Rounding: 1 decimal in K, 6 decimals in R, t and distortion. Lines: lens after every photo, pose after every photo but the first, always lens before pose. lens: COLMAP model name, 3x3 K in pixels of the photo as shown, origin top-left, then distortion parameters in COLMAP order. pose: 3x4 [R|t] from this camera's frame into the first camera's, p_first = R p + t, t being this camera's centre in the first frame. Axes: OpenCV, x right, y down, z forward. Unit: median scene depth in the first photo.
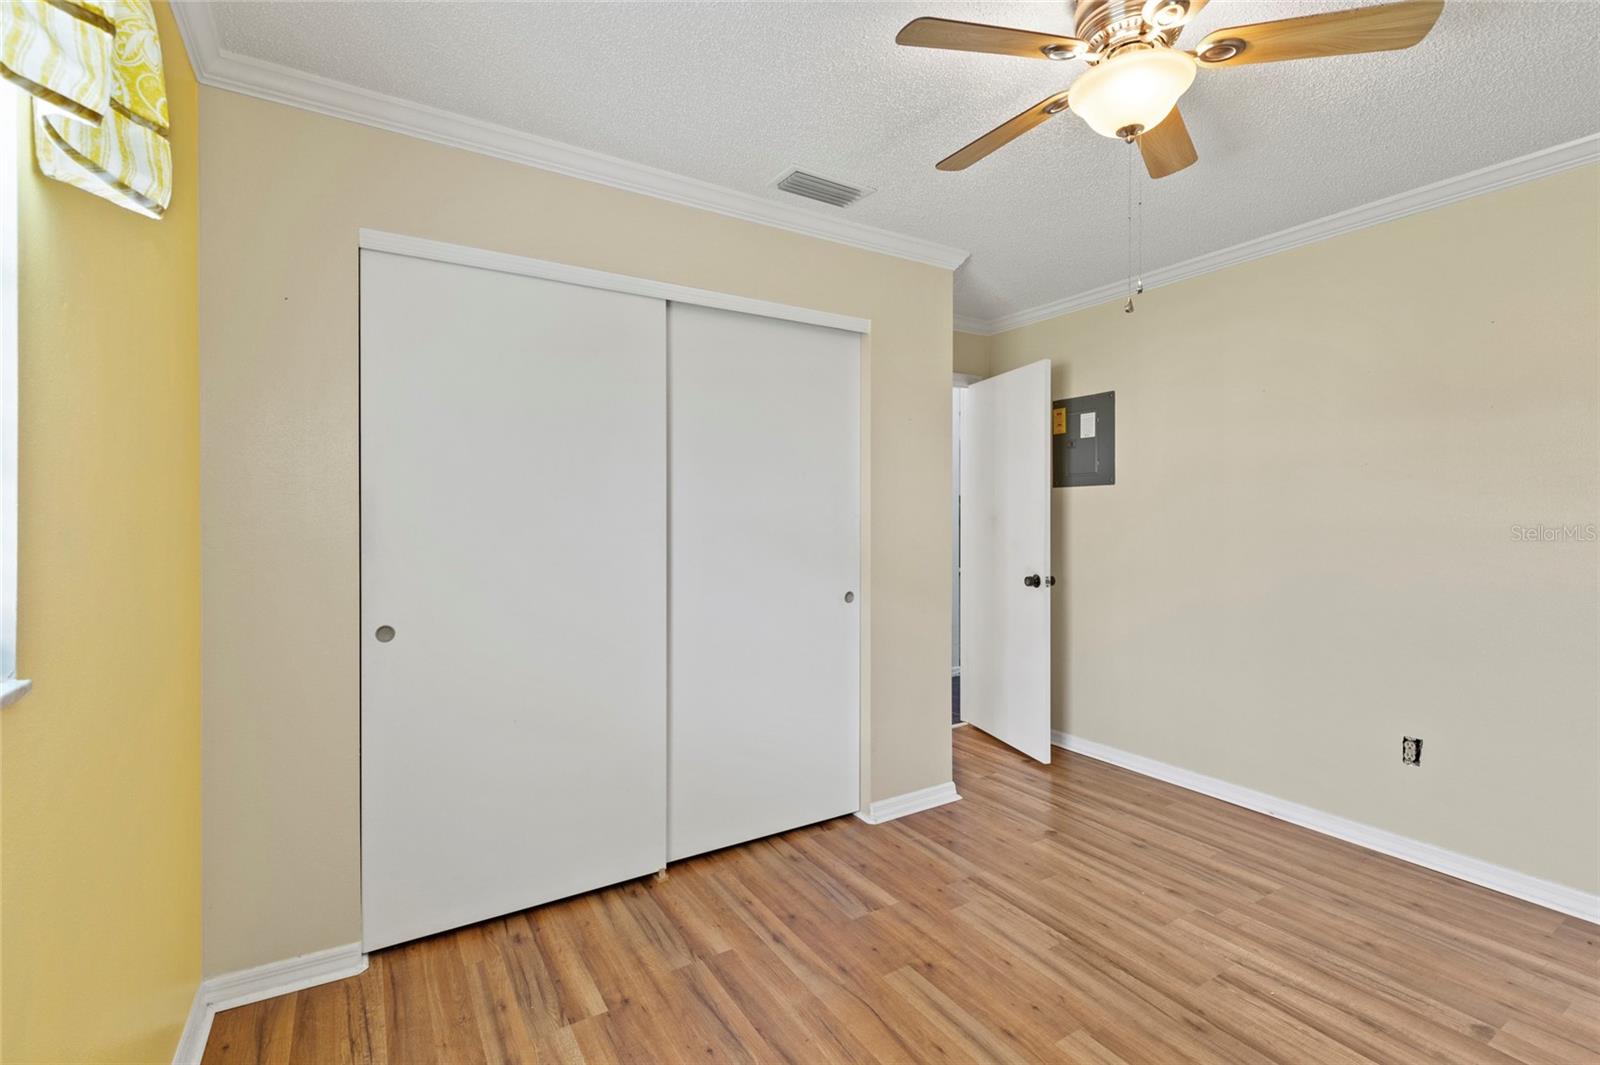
lens RADIAL K [[719.9, 0, 811.3], [0, 719.9, 523.7], [0, 0, 1]] dist [0.004697, 0.000135]
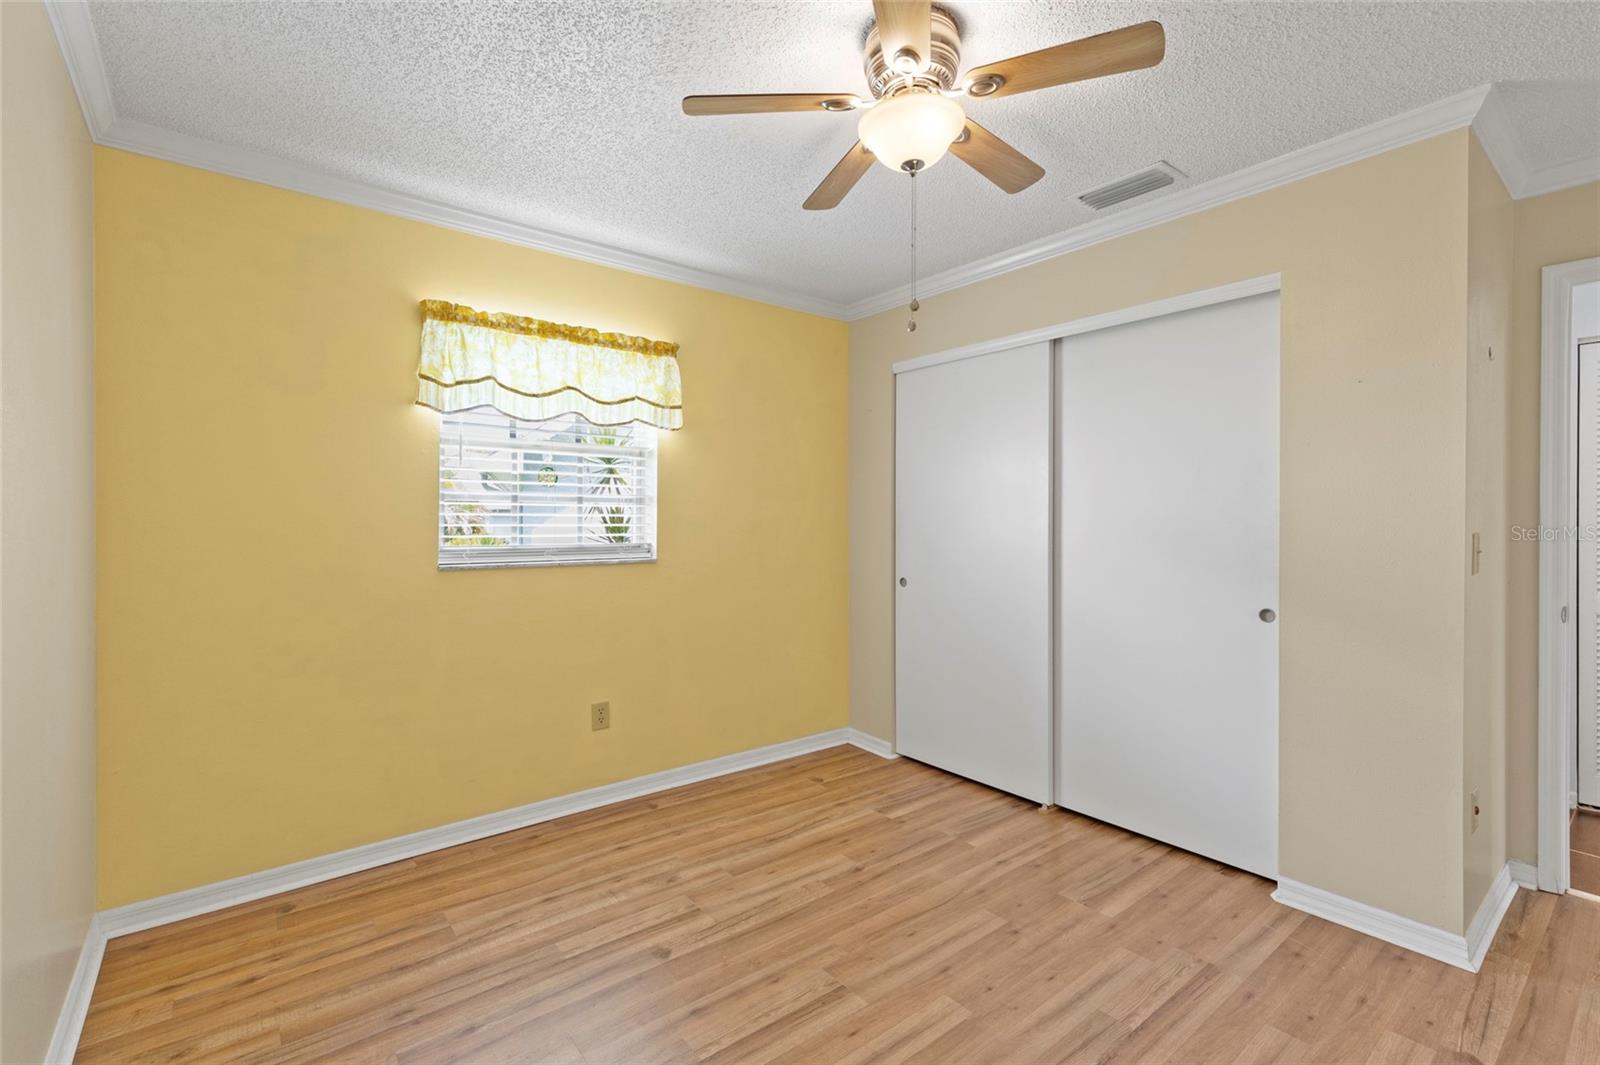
lens RADIAL K [[719.9, 0, 811.3], [0, 719.9, 525.8], [0, 0, 1]] dist [0.004697, 0.000135]
pose [[0.116315, 0.010905, -0.993153, 1.066255], [-0.011220, 0.999890, 0.009665, -0.002398], [0.993149, 0.010019, 0.116424, 0.505301]]
